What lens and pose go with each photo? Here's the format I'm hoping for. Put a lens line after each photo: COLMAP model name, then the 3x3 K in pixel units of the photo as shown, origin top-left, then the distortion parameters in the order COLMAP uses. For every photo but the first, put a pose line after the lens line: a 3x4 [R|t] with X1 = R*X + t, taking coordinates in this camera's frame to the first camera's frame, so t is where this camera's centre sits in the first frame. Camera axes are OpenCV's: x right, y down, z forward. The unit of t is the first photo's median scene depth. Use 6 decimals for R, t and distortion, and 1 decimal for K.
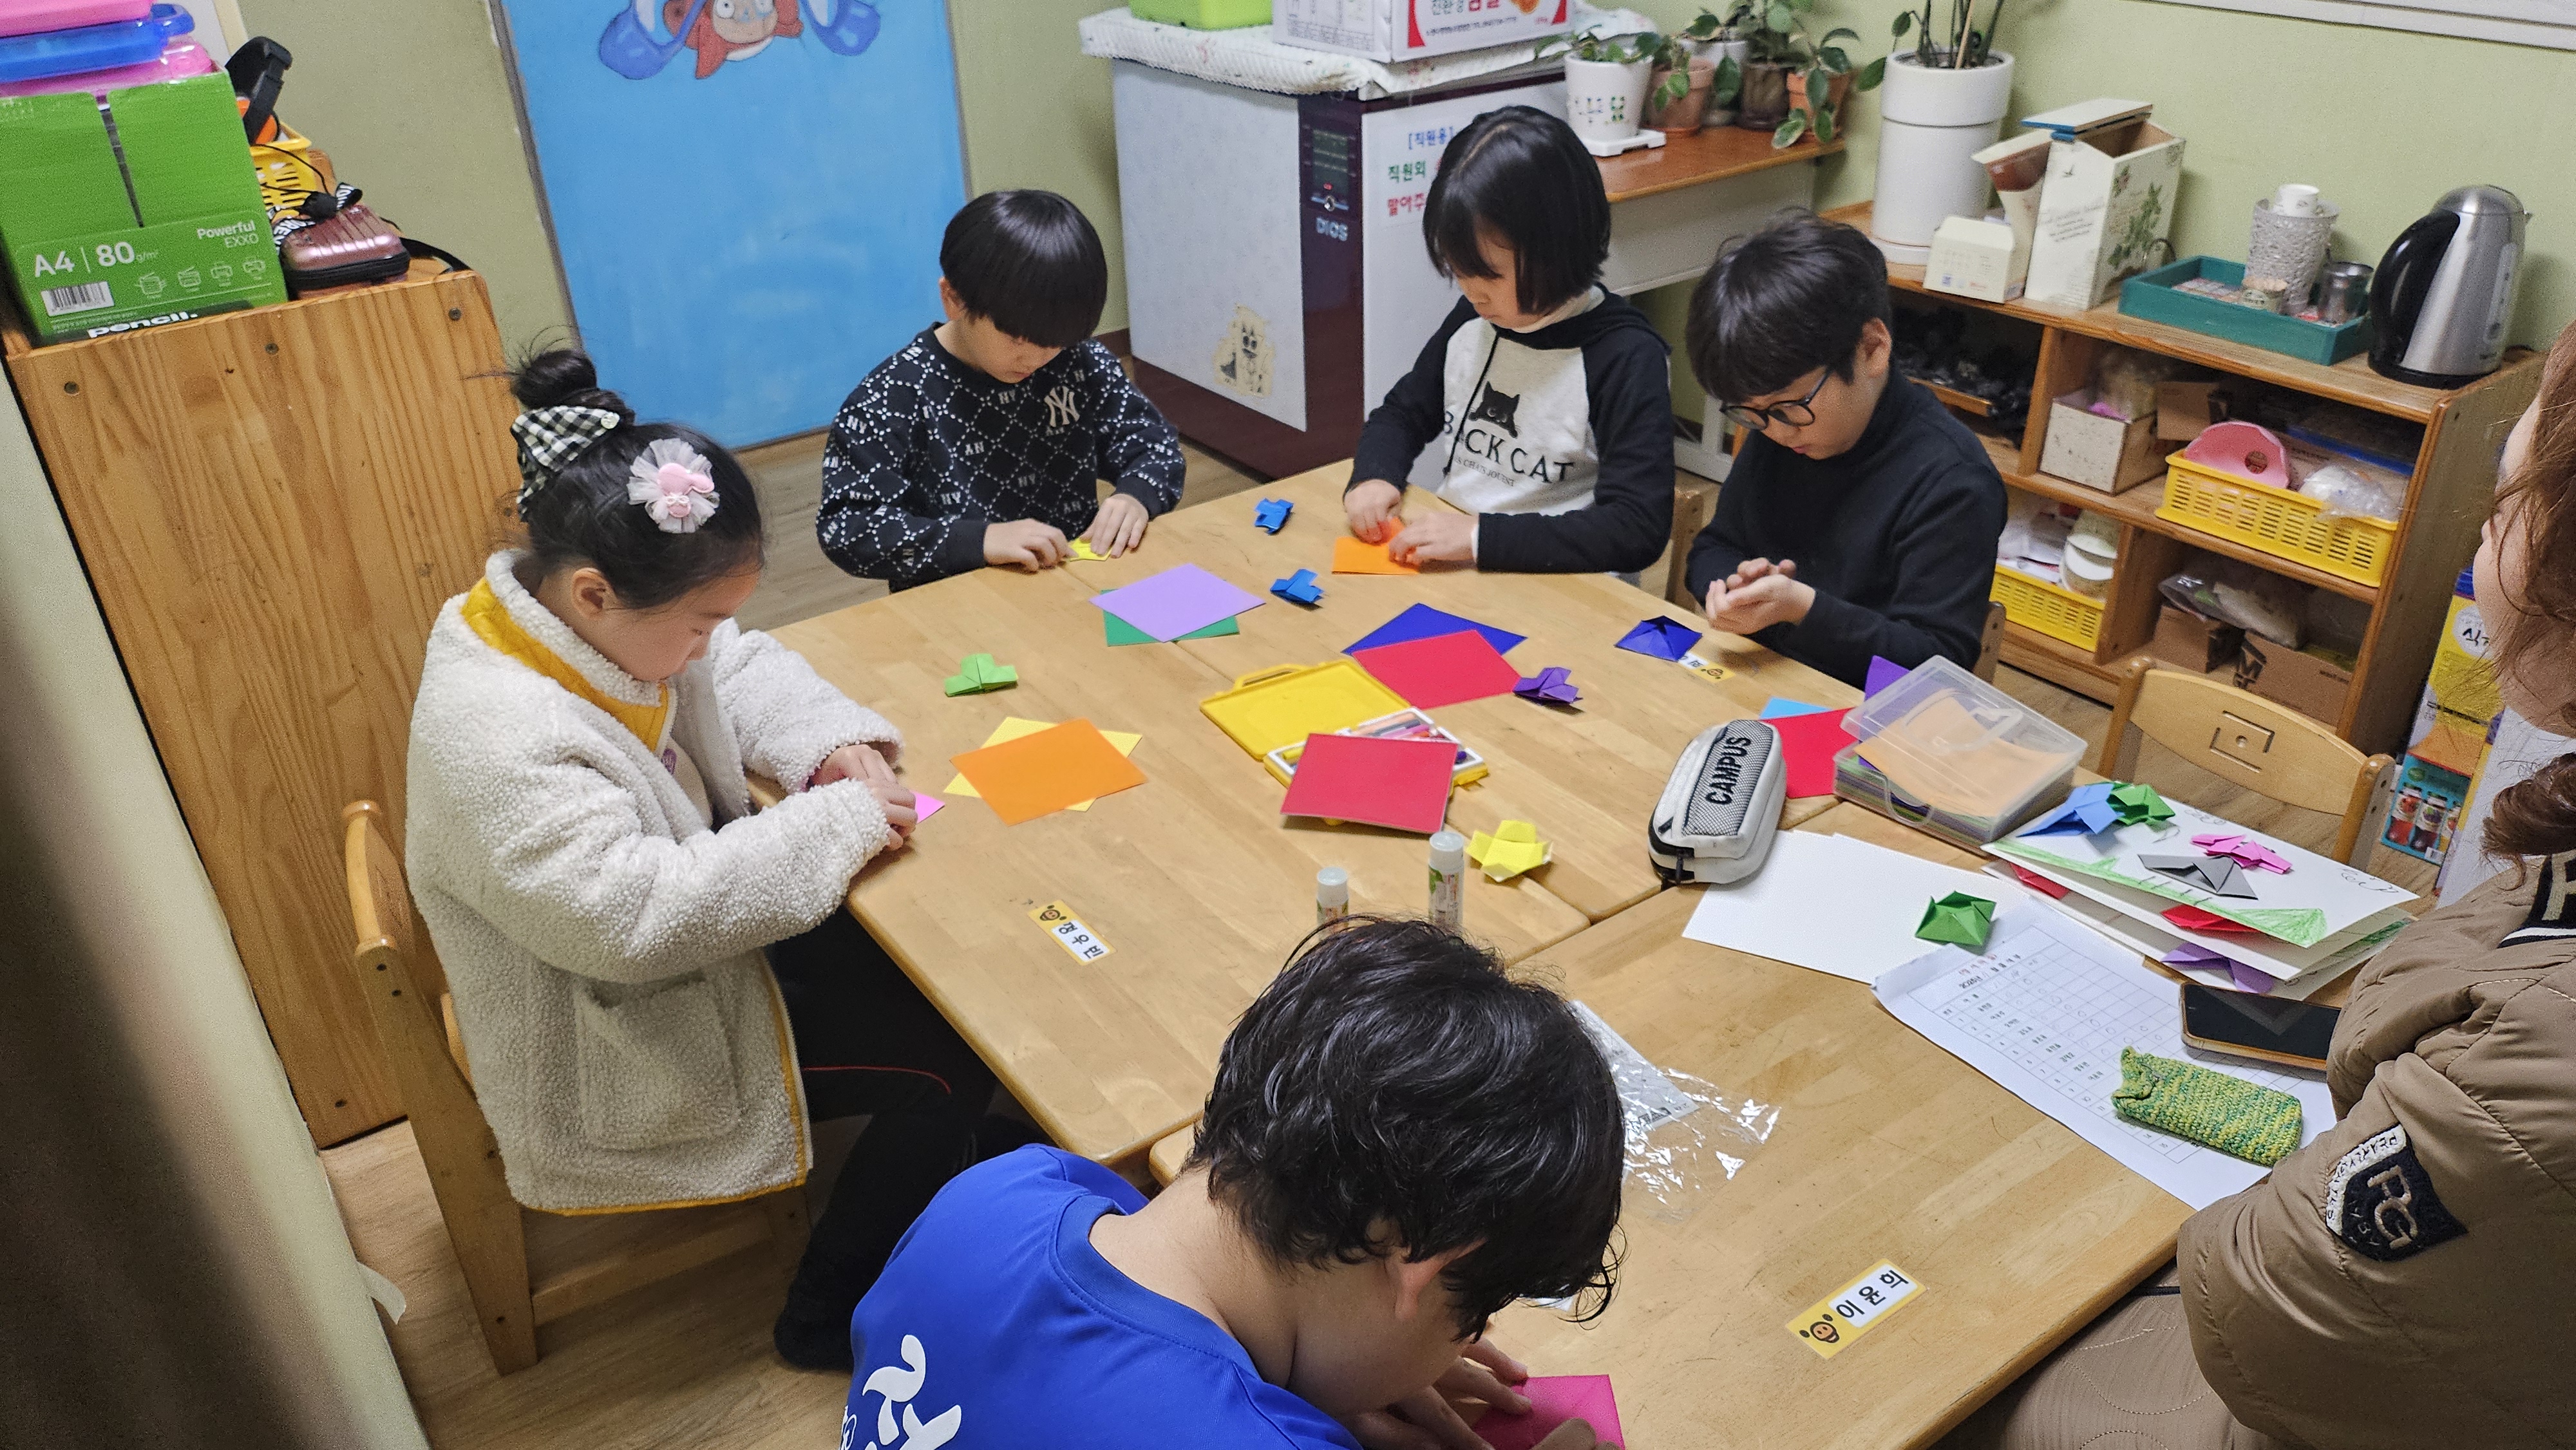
lens RADIAL K [[1853.0, 0, 1281.0], [0, 1853.0, 727.2], [0, 0, 1]] dist [0.057509, -0.069966]
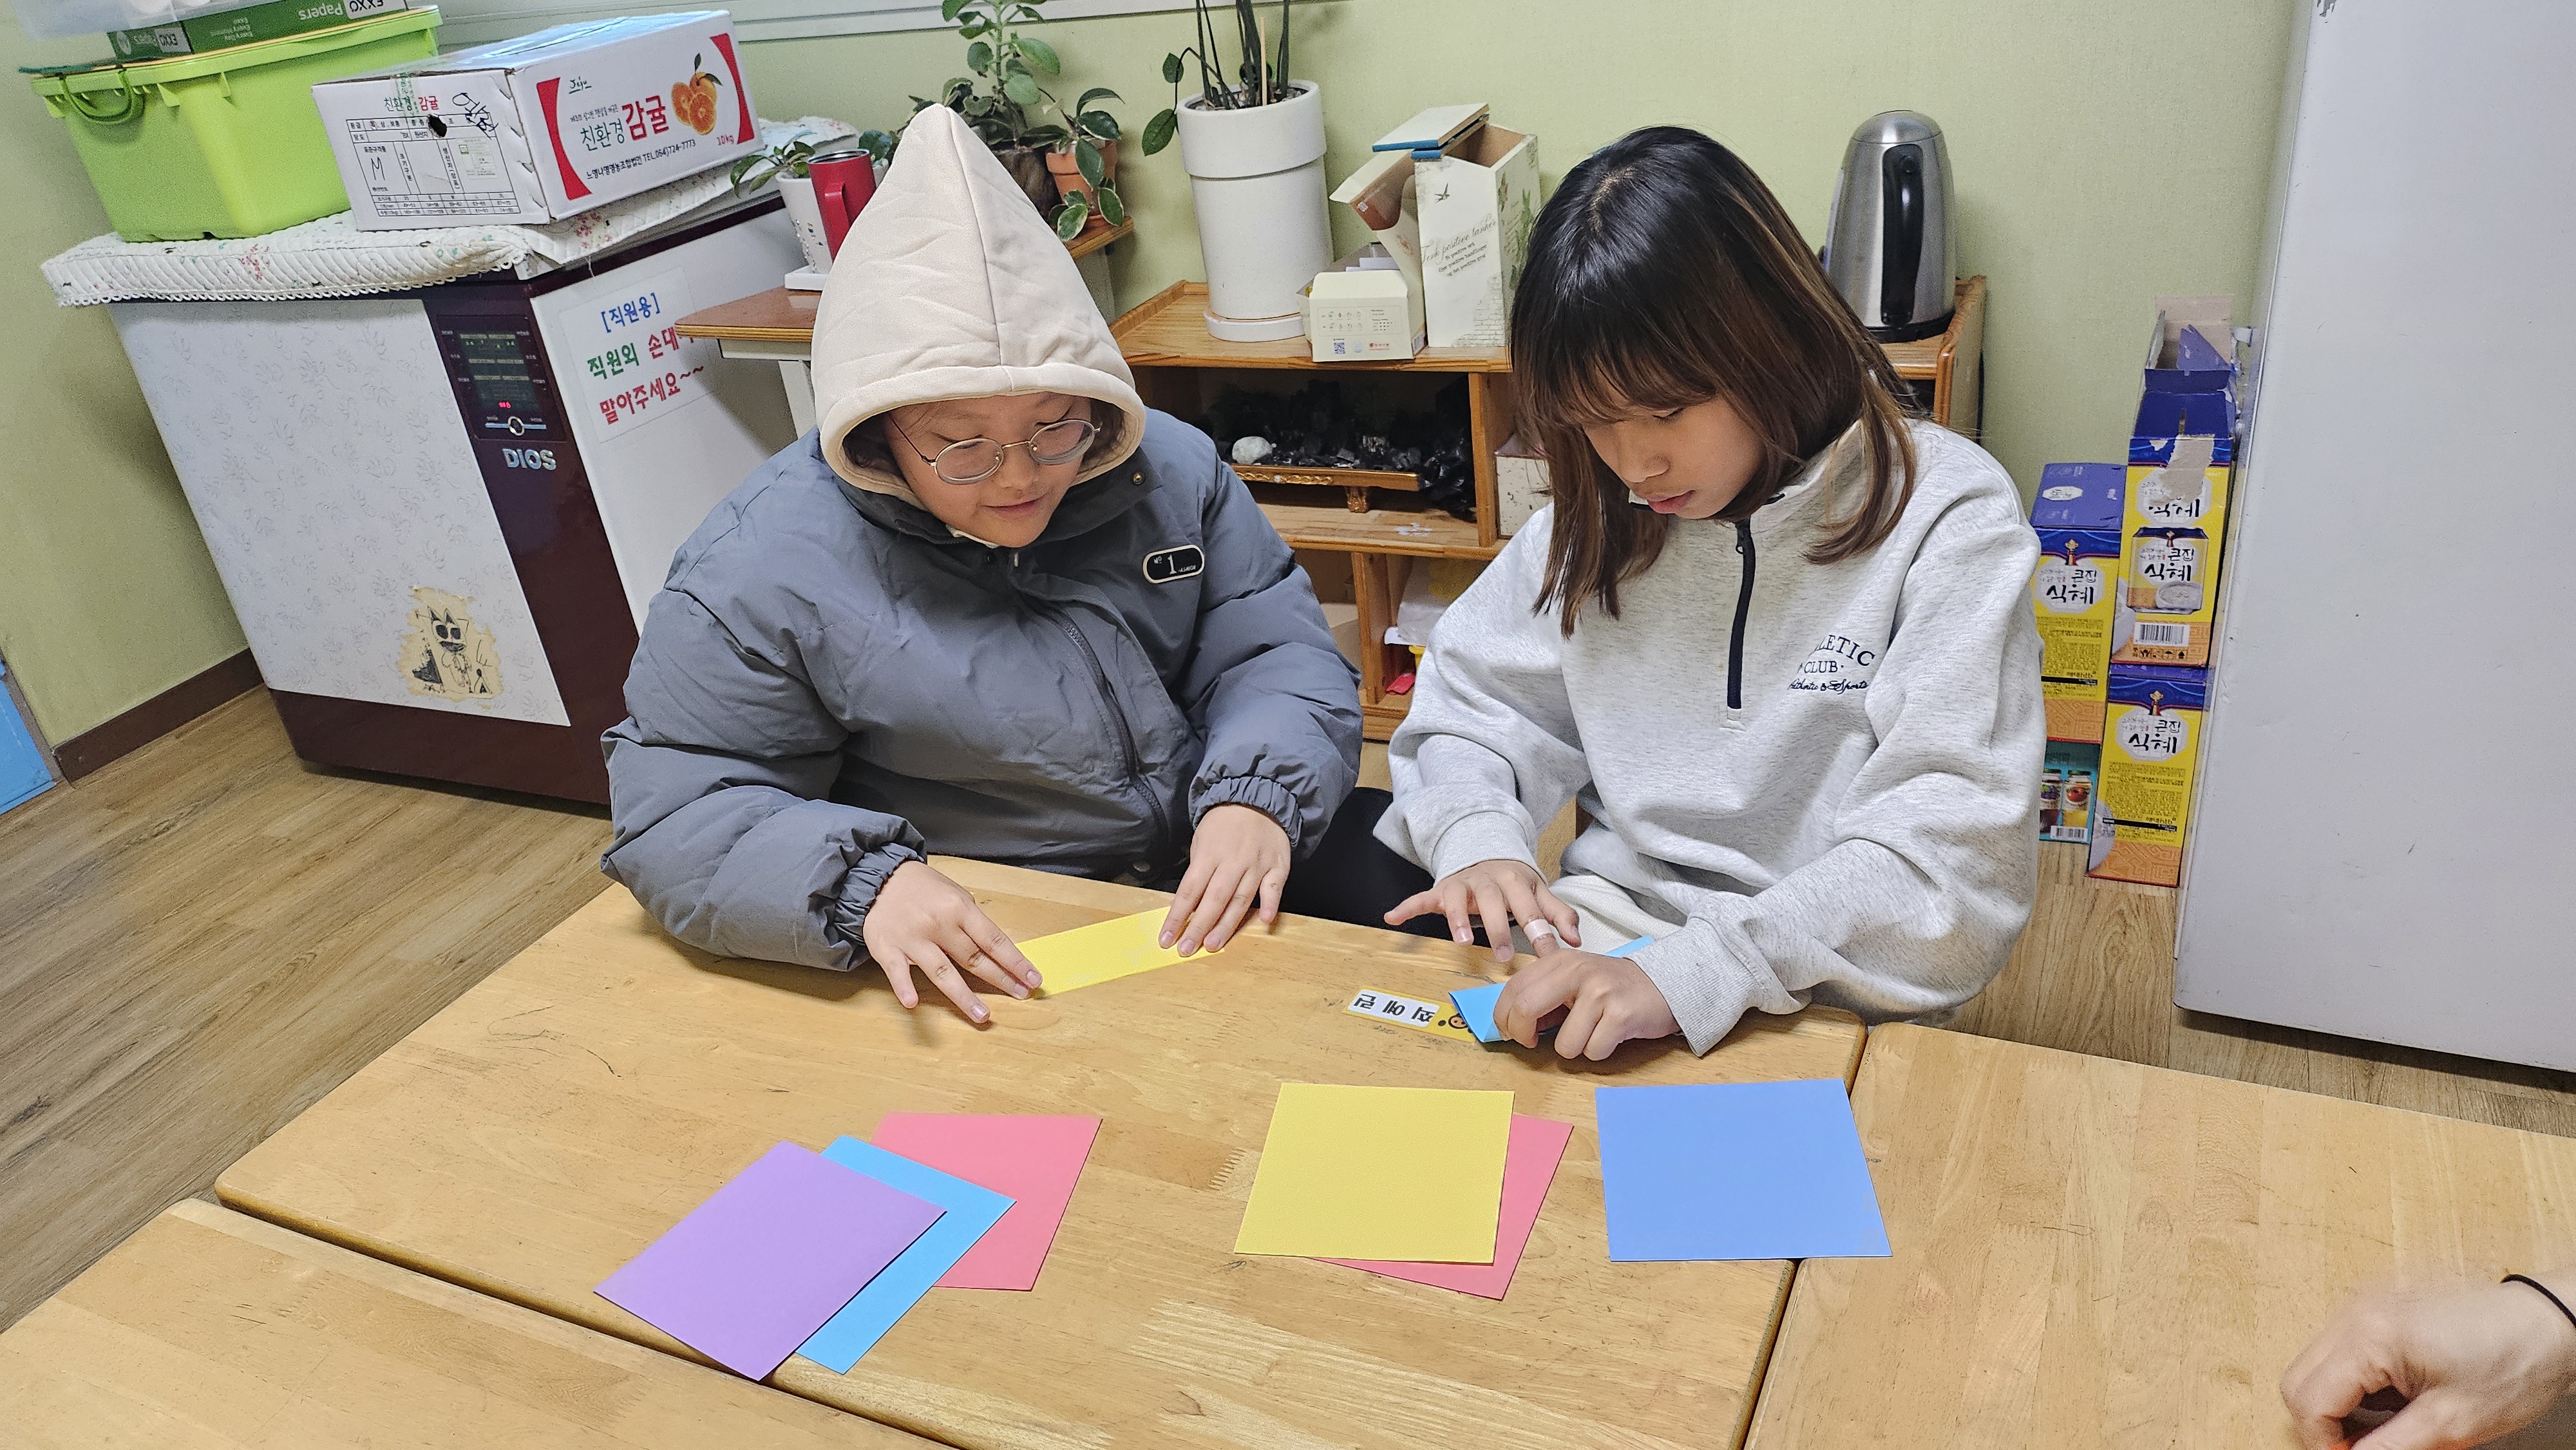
lens RADIAL K [[1853.0, 0, 1311.7], [0, 1853.0, 735.3], [0, 0, 1]] dist [0.057509, -0.069966]
pose [[0.869846, -0.293863, 0.396247, -0.028631], [0.319158, 0.947699, 0.002207, -0.071850], [-0.376172, 0.124546, 0.918141, 0.235817]]
